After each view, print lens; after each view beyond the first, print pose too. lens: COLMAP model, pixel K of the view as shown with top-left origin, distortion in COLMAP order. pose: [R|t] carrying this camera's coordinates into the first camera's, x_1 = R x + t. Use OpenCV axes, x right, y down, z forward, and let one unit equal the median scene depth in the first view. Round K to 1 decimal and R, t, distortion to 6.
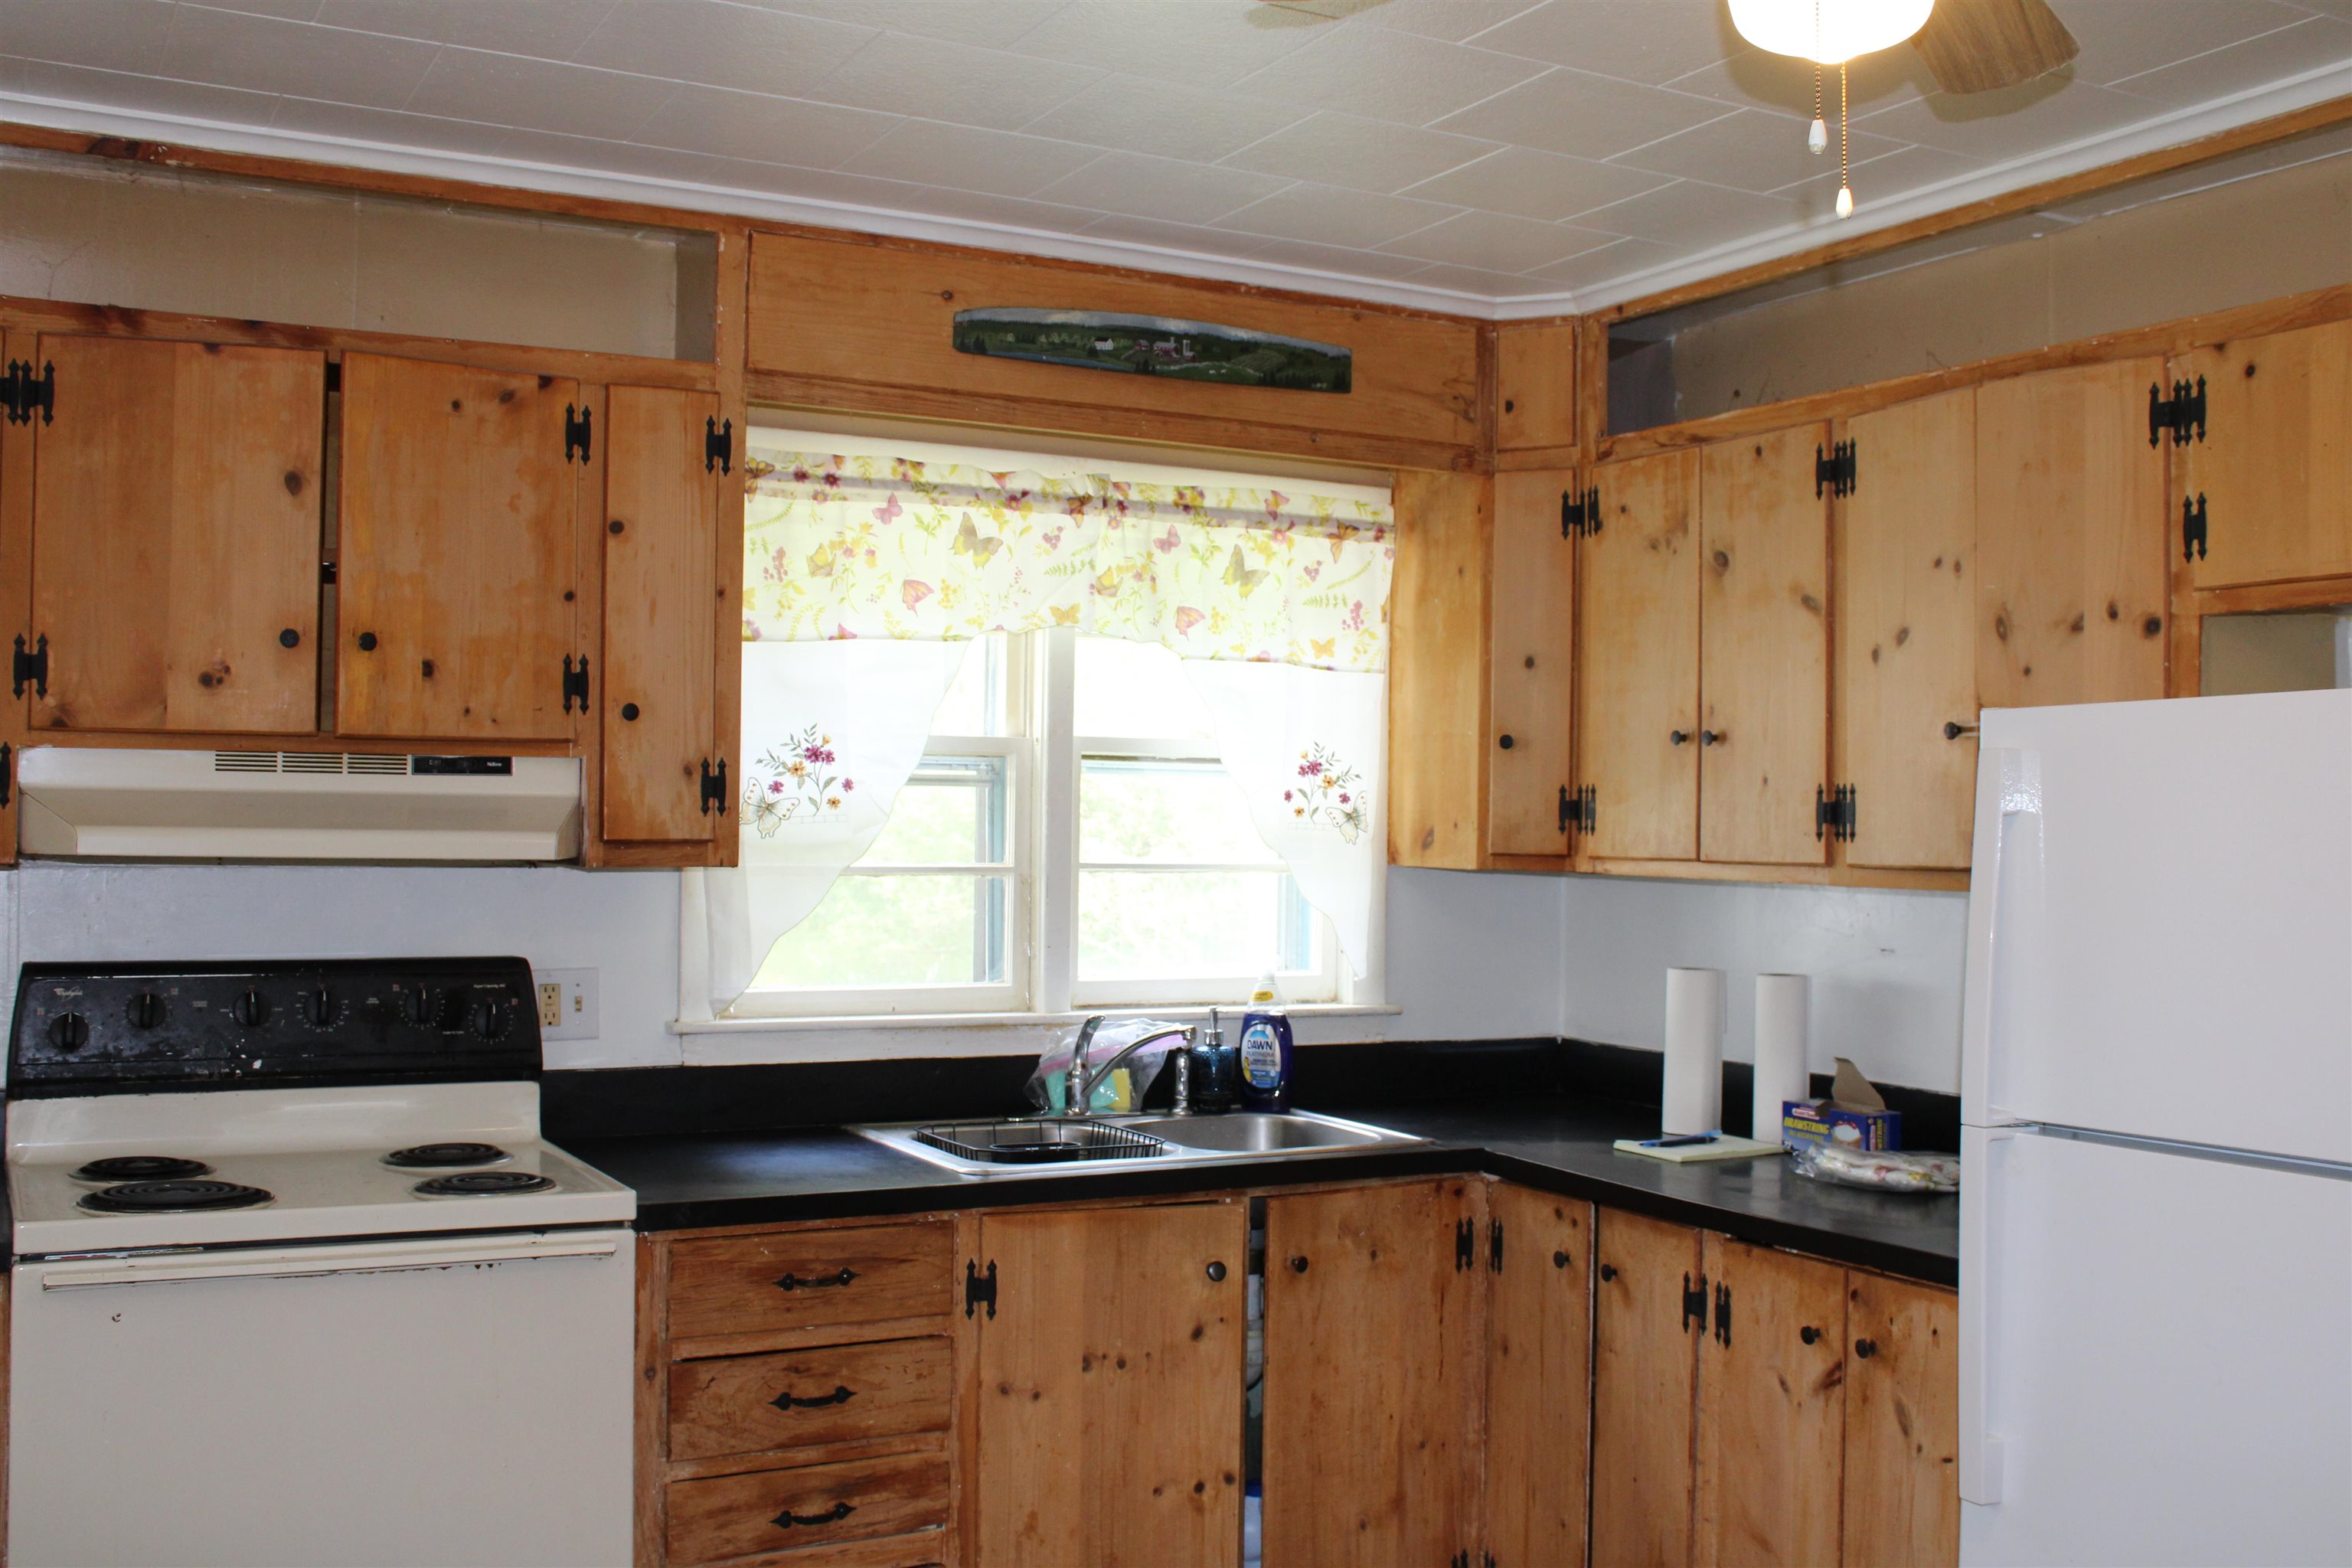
lens RADIAL K [[2318.2, 0, 1166.2], [0, 2318.2, 779.0], [0, 0, 1]] dist [-0.137059, 0.145948]
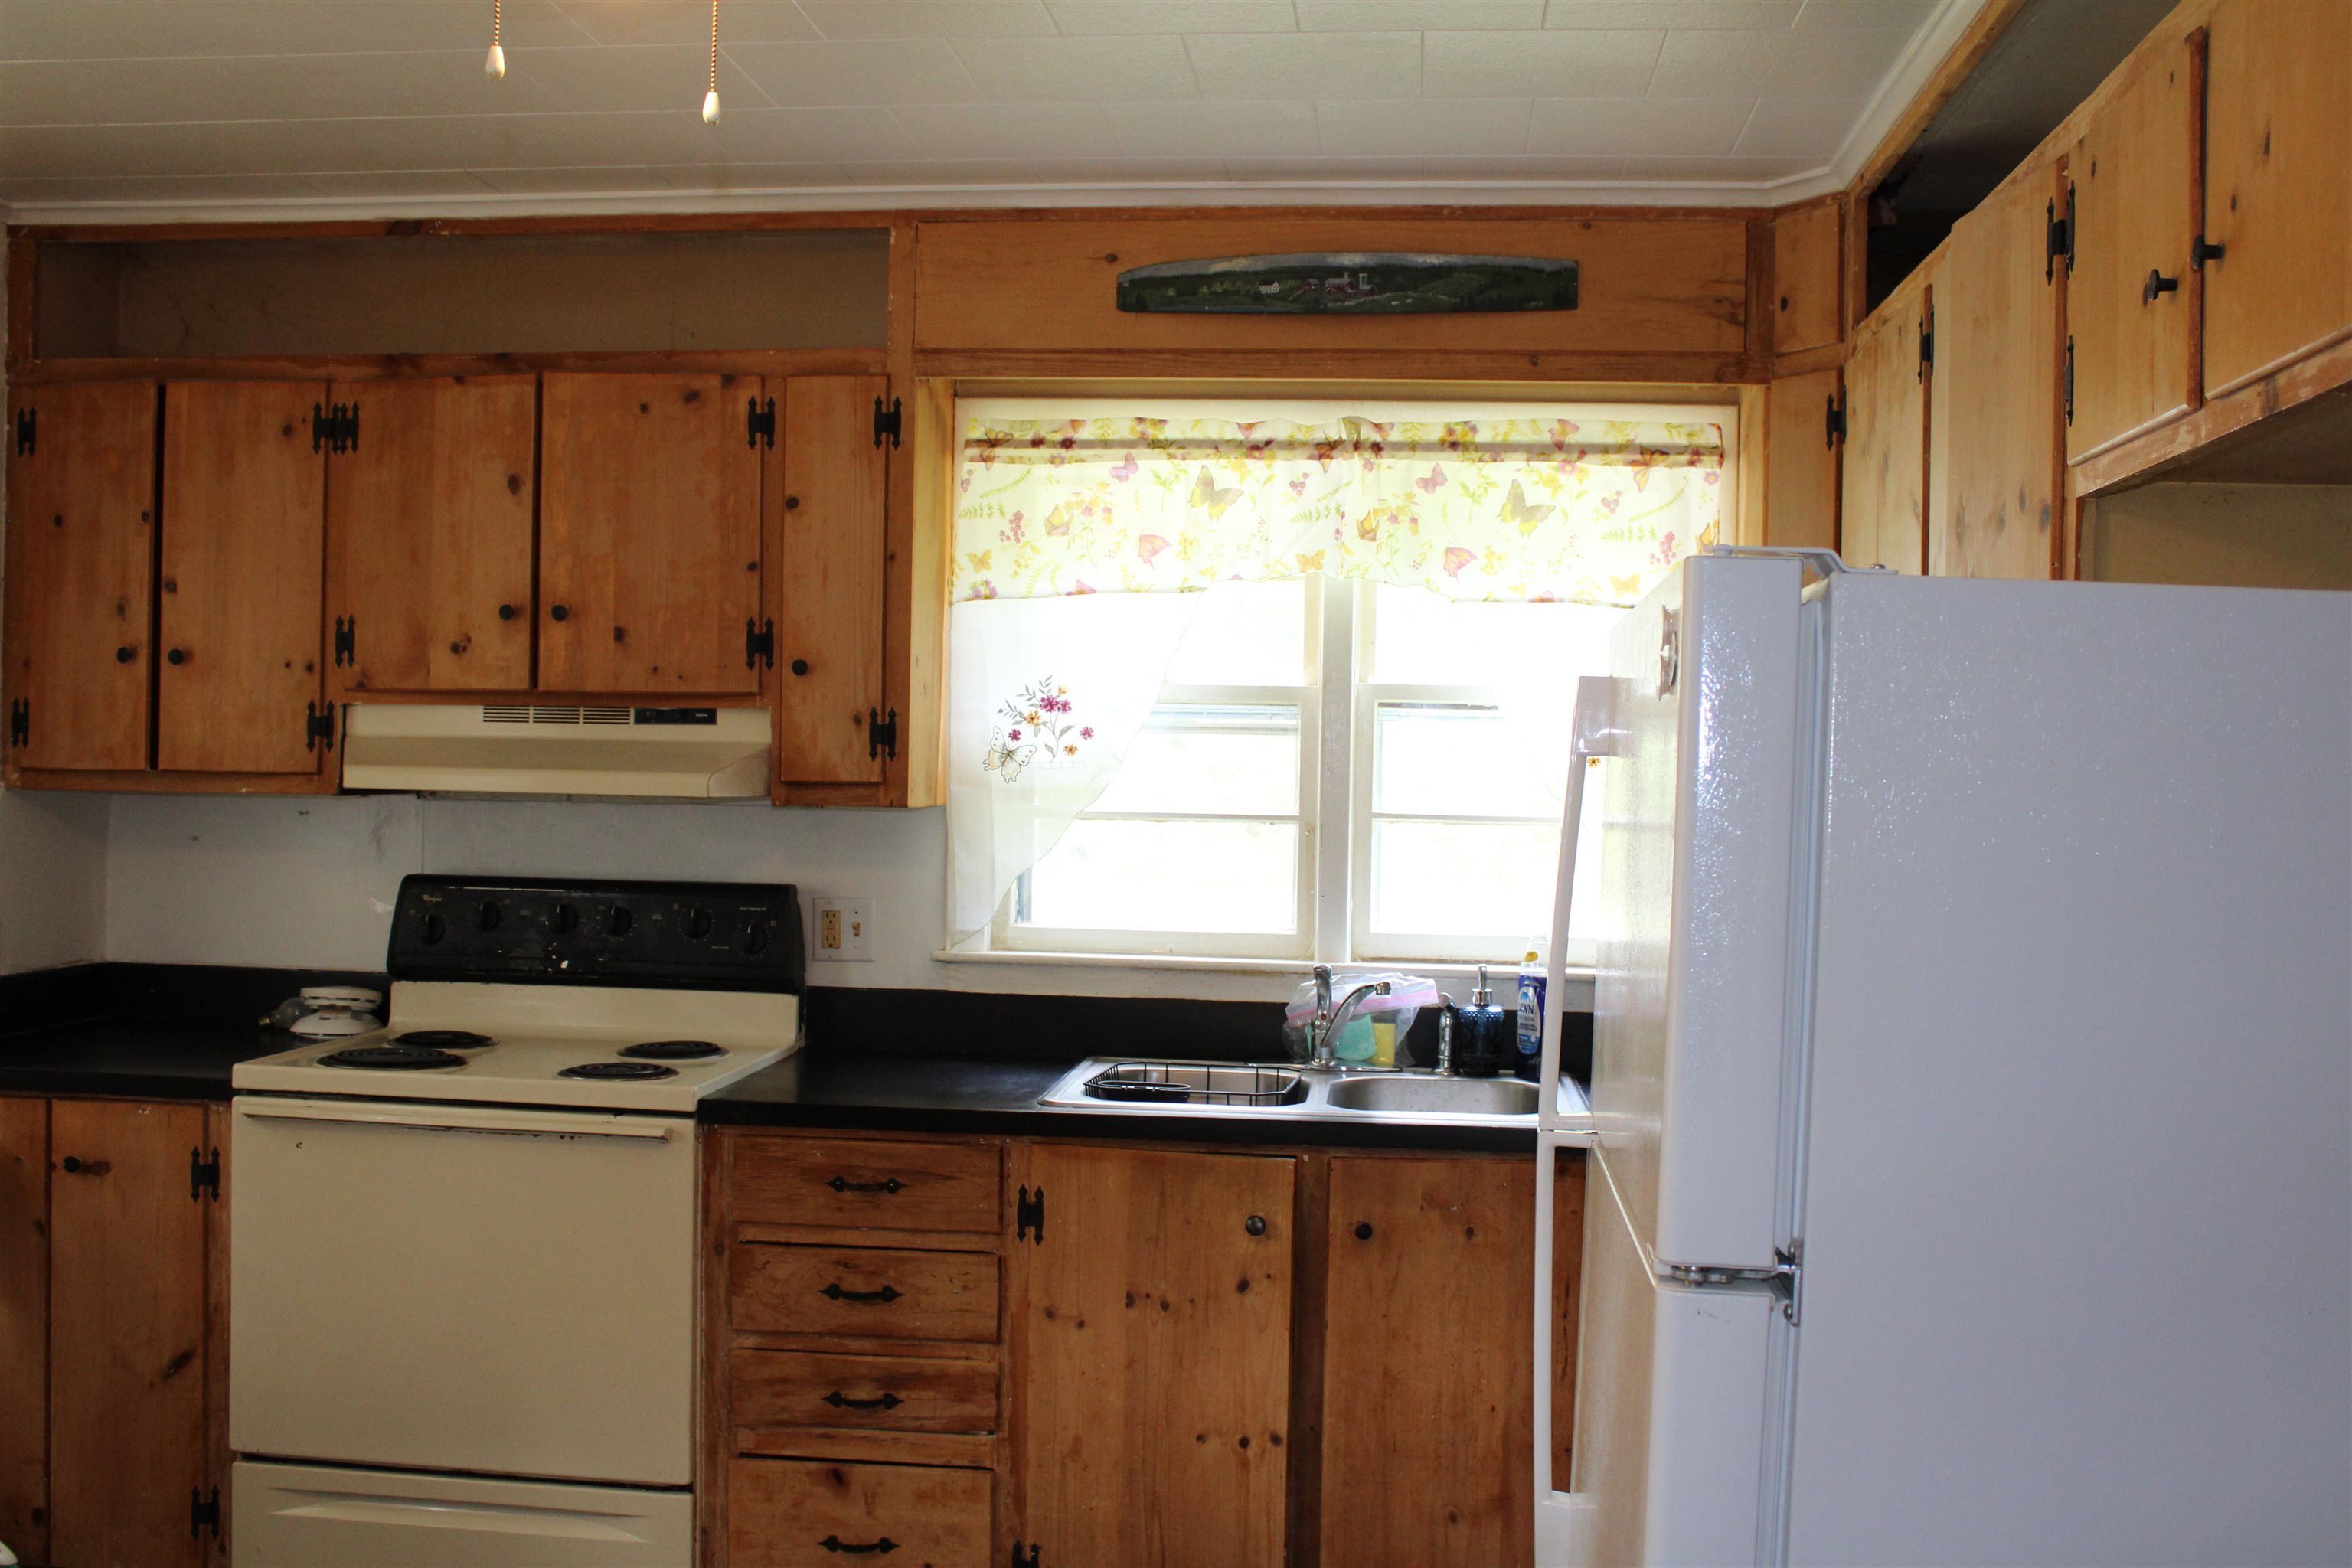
lens RADIAL K [[2318.2, 0, 1166.2], [0, 2318.2, 779.0], [0, 0, 1]] dist [-0.137059, 0.145948]
pose [[0.824378, 0.007748, -0.565986, 0.537400], [0.001246, 0.999879, 0.015503, 0.007843], [0.566038, -0.013486, 0.824269, 0.168053]]
